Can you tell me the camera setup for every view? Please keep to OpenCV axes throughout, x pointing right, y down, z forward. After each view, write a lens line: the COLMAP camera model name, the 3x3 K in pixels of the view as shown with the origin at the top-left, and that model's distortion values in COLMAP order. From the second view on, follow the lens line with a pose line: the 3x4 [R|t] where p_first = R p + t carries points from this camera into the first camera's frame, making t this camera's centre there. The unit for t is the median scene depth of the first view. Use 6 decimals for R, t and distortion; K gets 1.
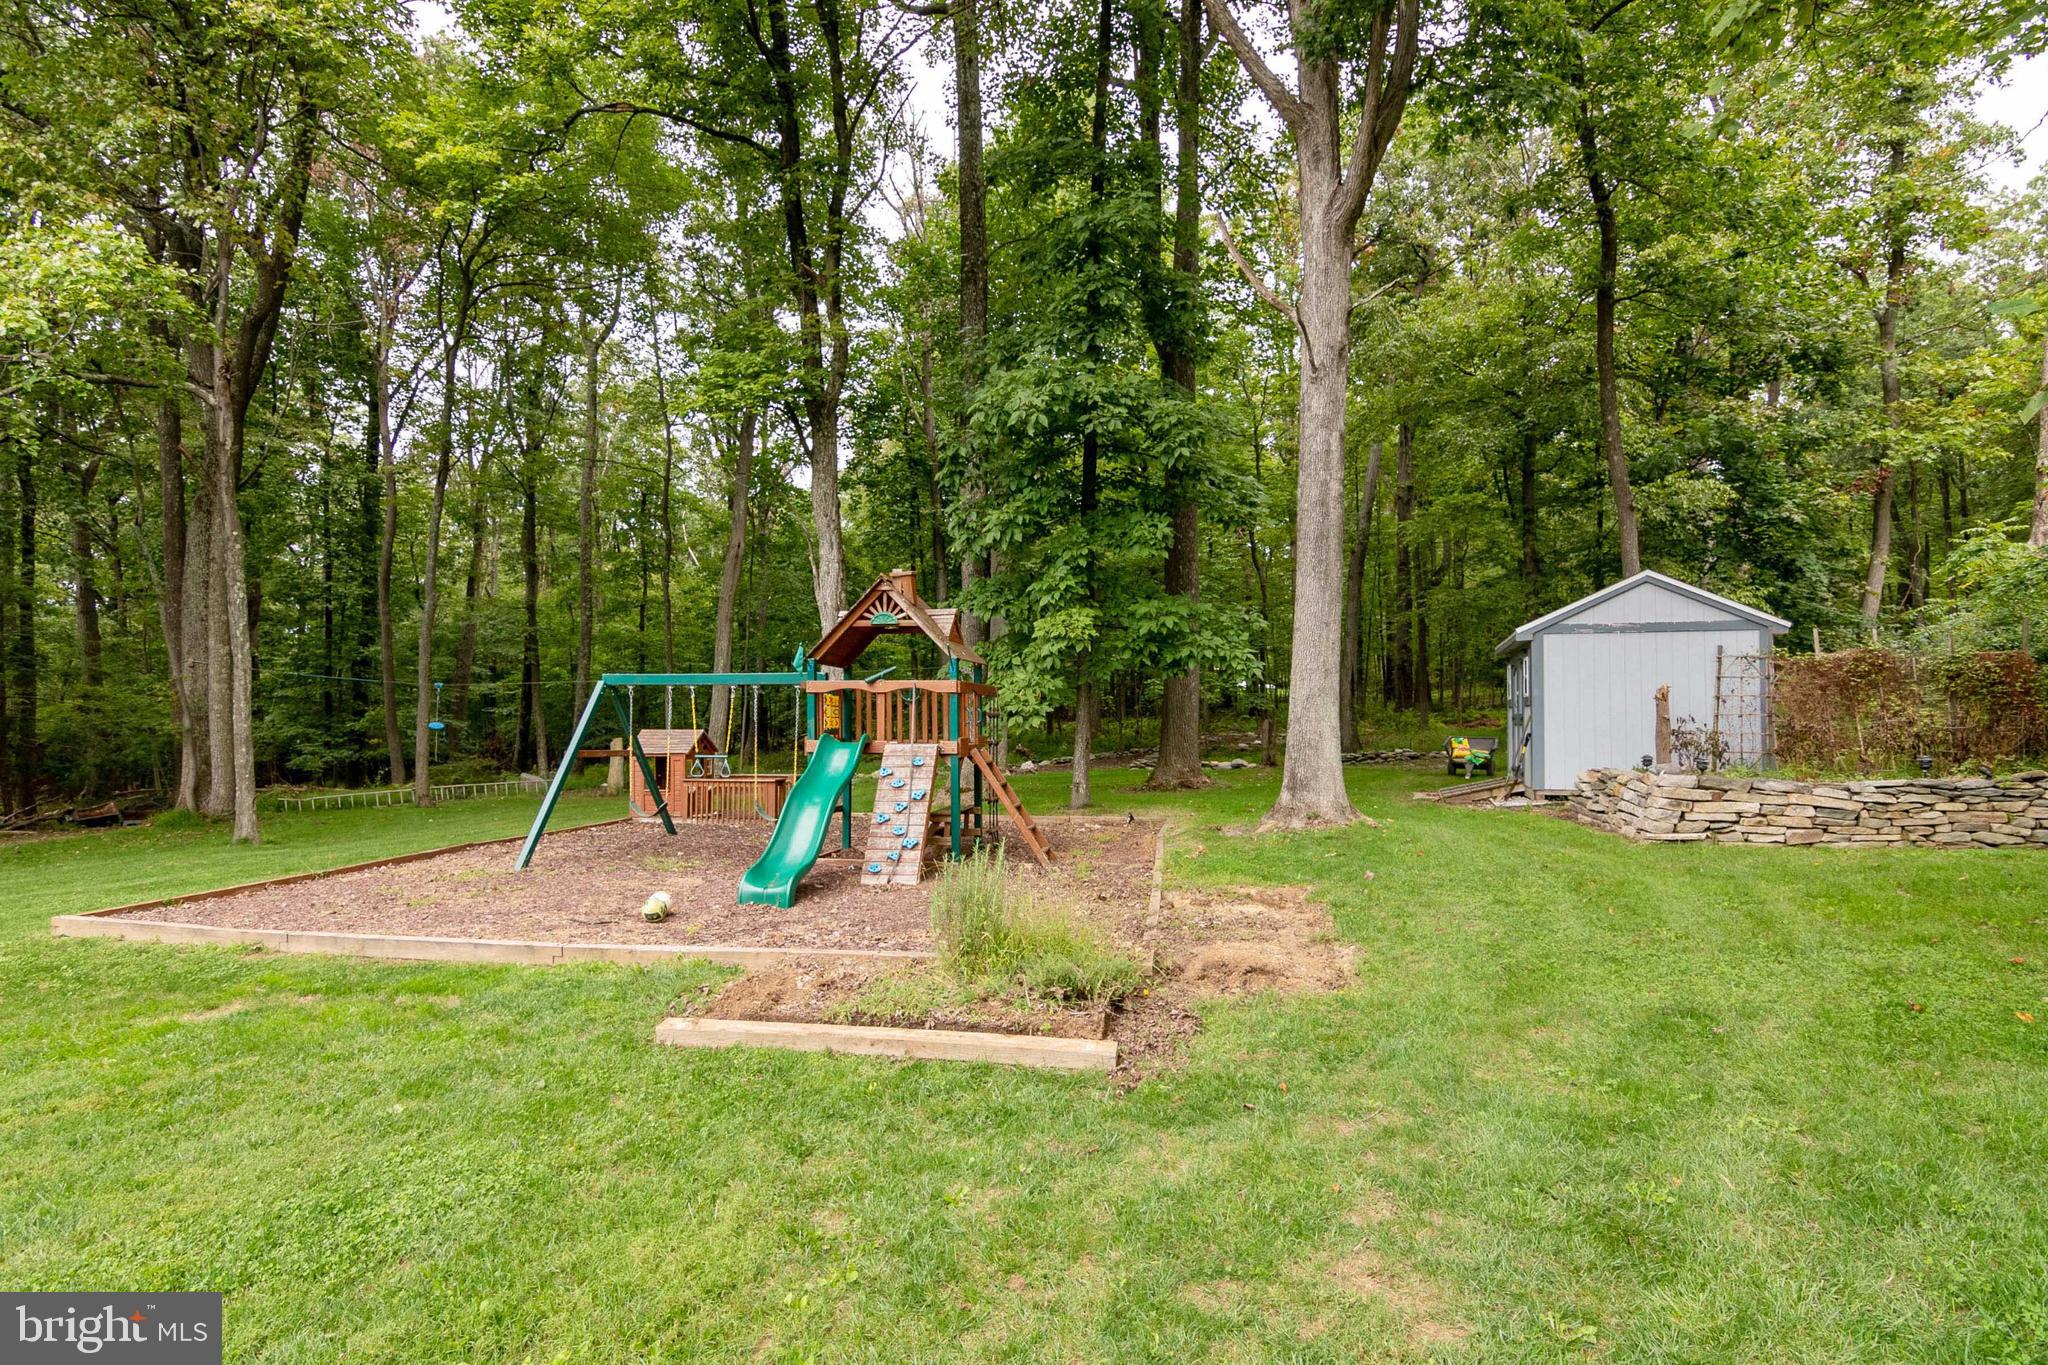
lens RADIAL K [[1001.0, 0, 1024.4], [0, 1001.0, 695.1], [0, 0, 1]] dist [0.001036, 0.002476]
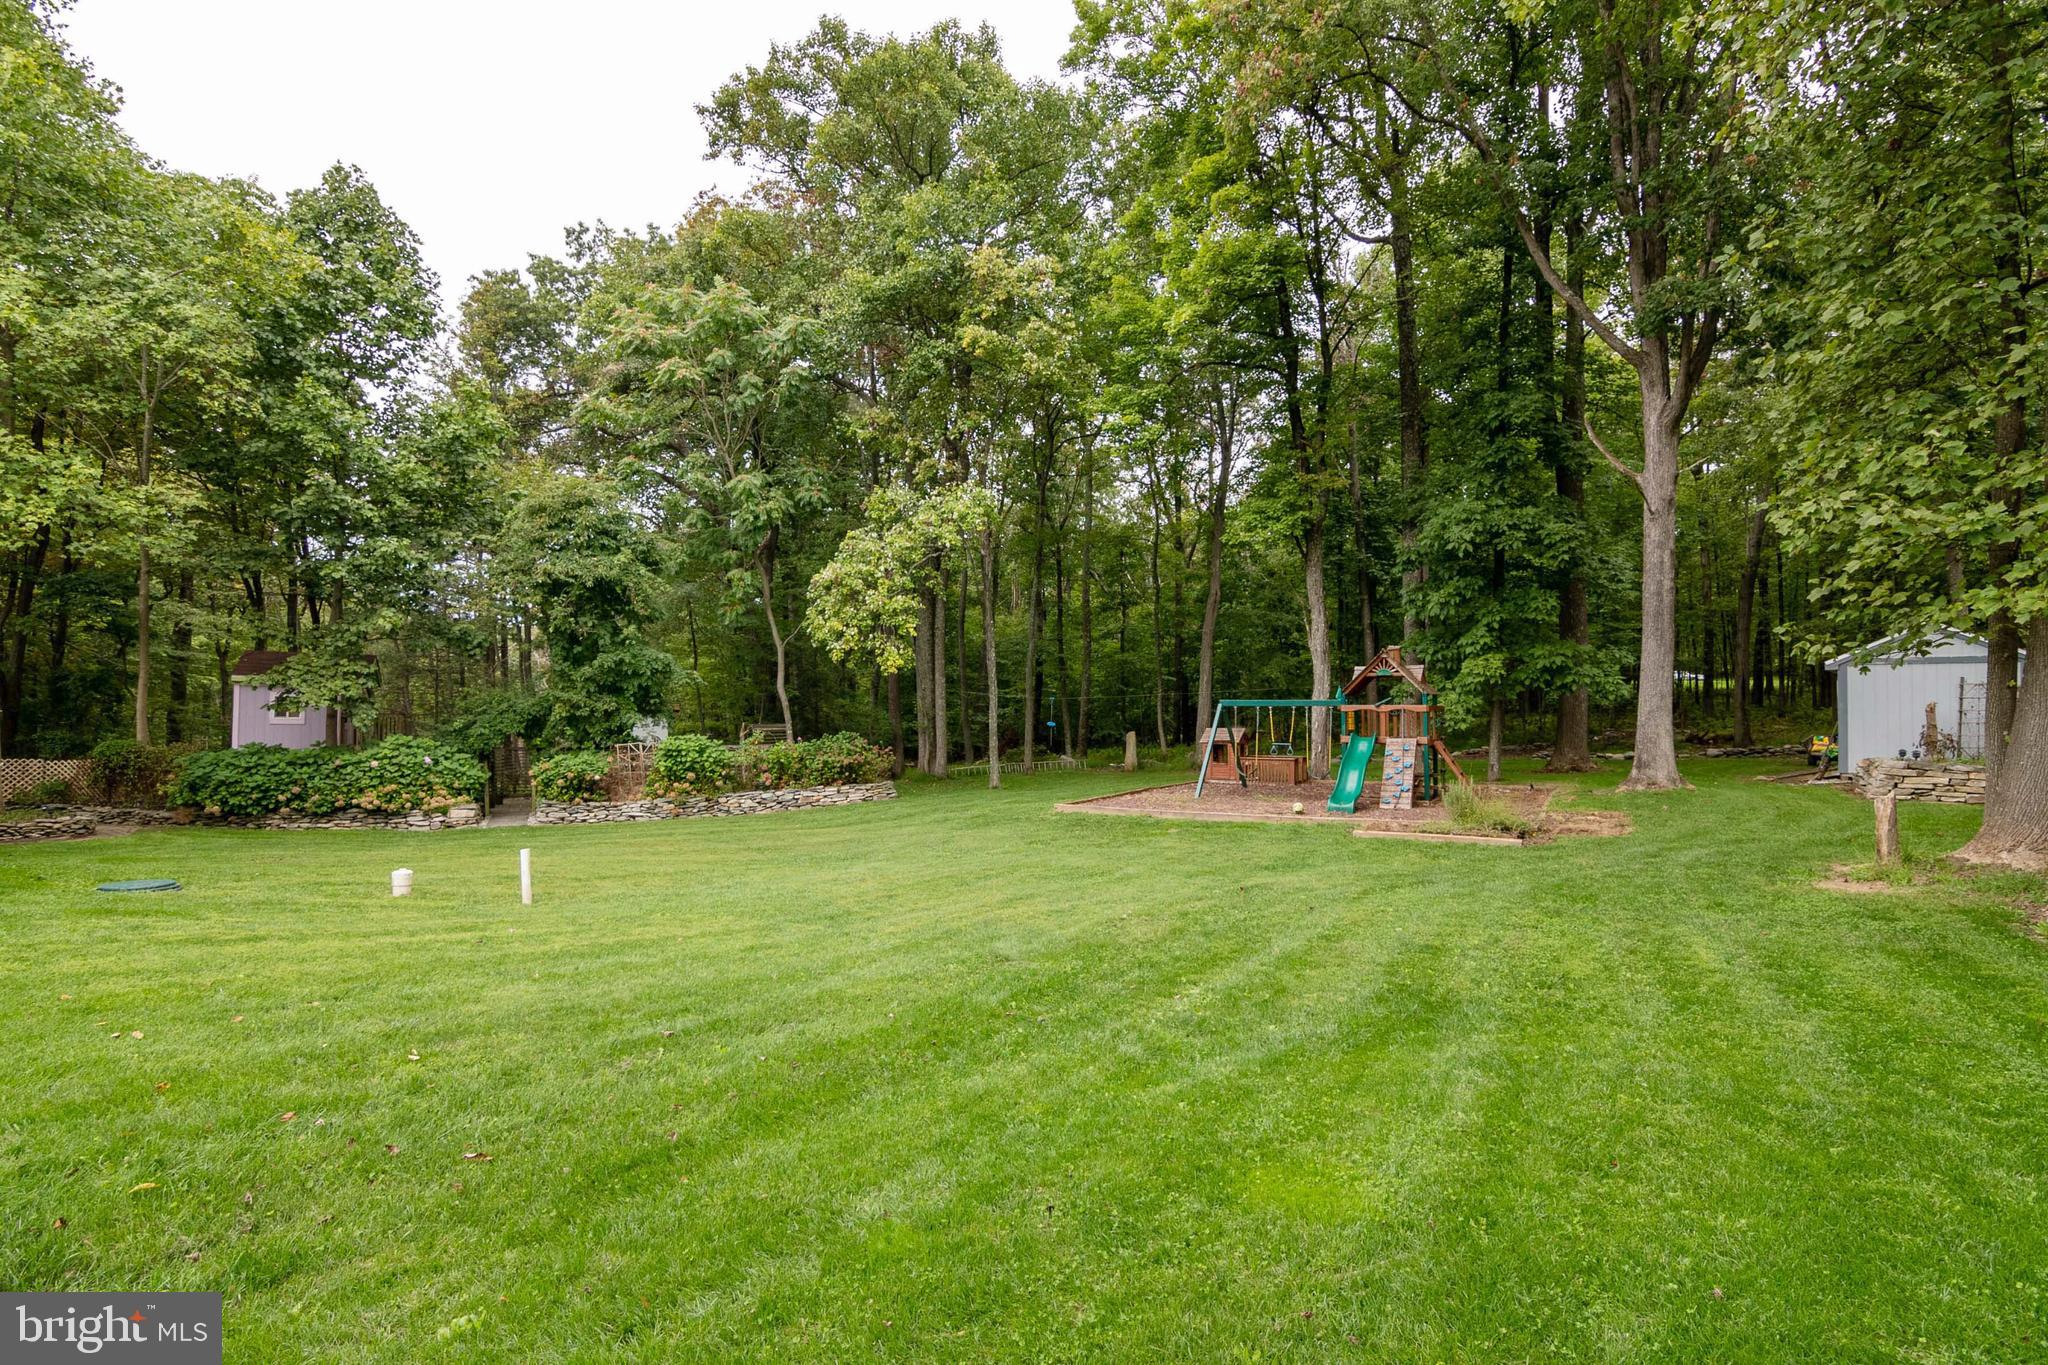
lens RADIAL K [[1001.0, 0, 1018.8], [0, 1001.0, 688.4], [0, 0, 1]] dist [0.001036, 0.002476]
pose [[0.931945, -0.010296, -0.362454, -0.076821], [0.010707, 0.999942, -0.000874, -0.041362], [0.362442, -0.003066, 0.932001, -0.809347]]
